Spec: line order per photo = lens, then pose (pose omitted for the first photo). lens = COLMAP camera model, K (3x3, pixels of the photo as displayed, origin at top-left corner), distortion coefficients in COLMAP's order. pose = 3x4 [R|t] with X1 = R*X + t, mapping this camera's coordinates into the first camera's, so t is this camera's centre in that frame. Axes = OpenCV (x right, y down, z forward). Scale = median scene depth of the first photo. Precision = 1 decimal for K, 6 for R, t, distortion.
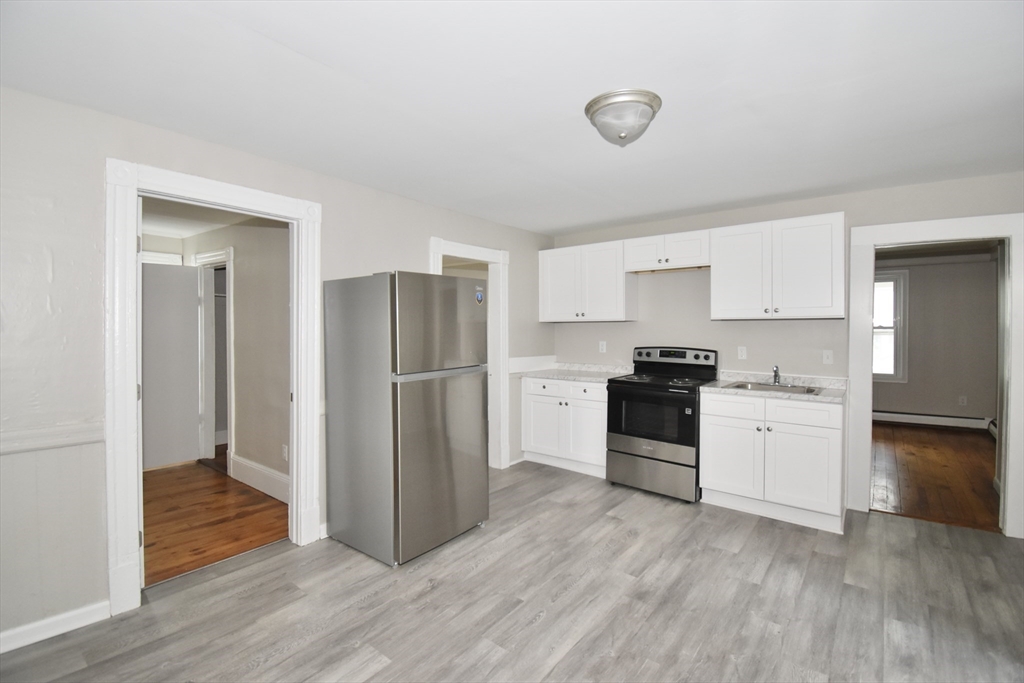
lens RADIAL K [[445.9, 0, 513.1], [0, 445.9, 337.9], [0, 0, 1]] dist [-0.016977, -0.008176]
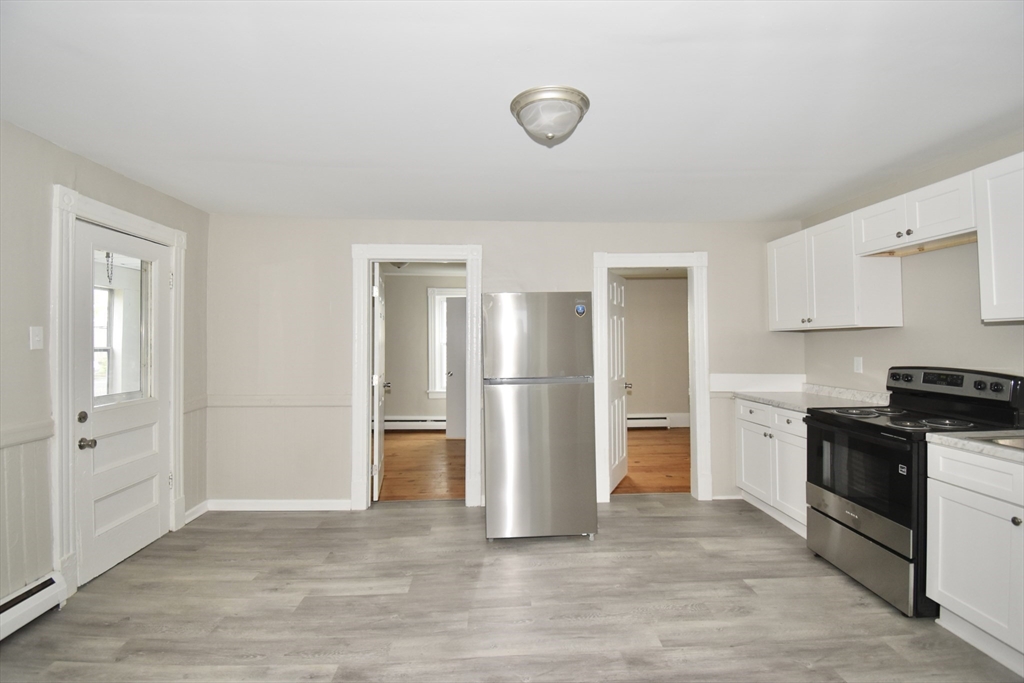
lens RADIAL K [[445.9, 0, 509.8], [0, 445.9, 339.2], [0, 0, 1]] dist [-0.016977, -0.008176]
pose [[0.666534, -0.008526, -0.745426, 0.462743], [-0.010542, 0.999727, -0.020861, -0.000542], [0.745400, 0.021763, 0.666262, 0.161923]]
